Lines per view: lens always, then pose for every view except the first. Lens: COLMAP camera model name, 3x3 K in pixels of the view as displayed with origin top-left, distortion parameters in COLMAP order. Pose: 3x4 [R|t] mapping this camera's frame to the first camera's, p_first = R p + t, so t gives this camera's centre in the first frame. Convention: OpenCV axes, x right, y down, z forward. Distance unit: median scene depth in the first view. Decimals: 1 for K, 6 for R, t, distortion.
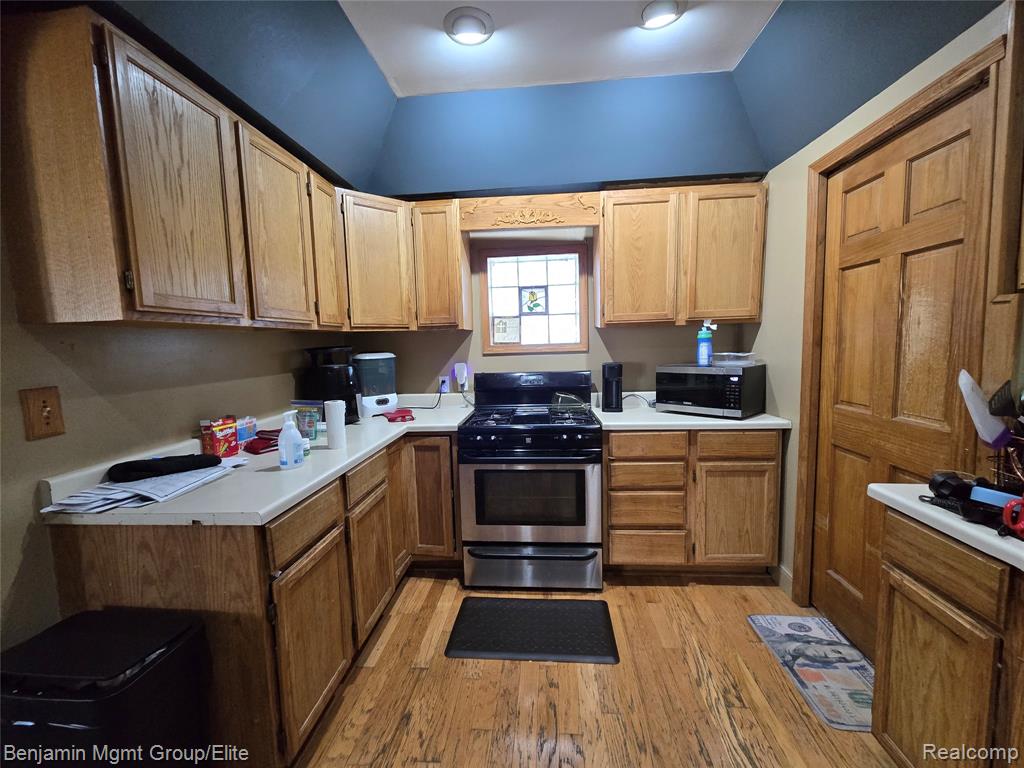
lens RADIAL K [[423.3, 0, 512.1], [0, 423.3, 382.0], [0, 0, 1]] dist [-0.001270, 0.001091]
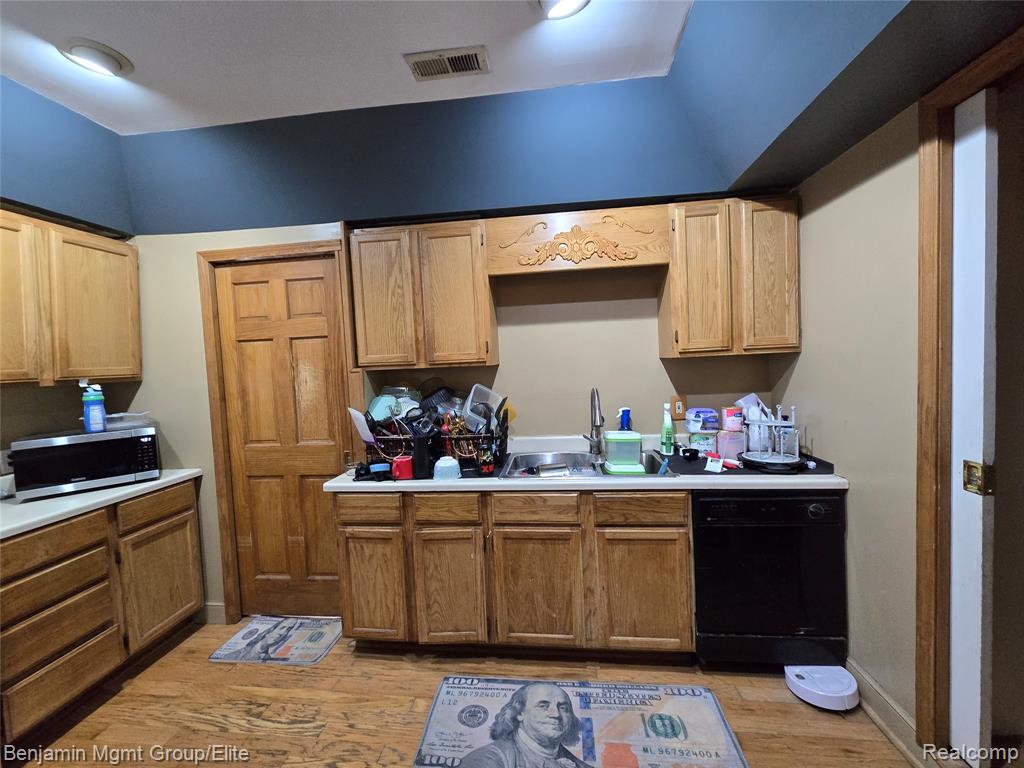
lens RADIAL K [[423.3, 0, 510.4], [0, 423.3, 380.7], [0, 0, 1]] dist [-0.001270, 0.001091]
pose [[0.032054, -0.017996, 0.999324, -0.498006], [0.137349, 0.990432, 0.013431, -0.046560], [-0.990004, 0.136825, 0.034219, 0.137211]]
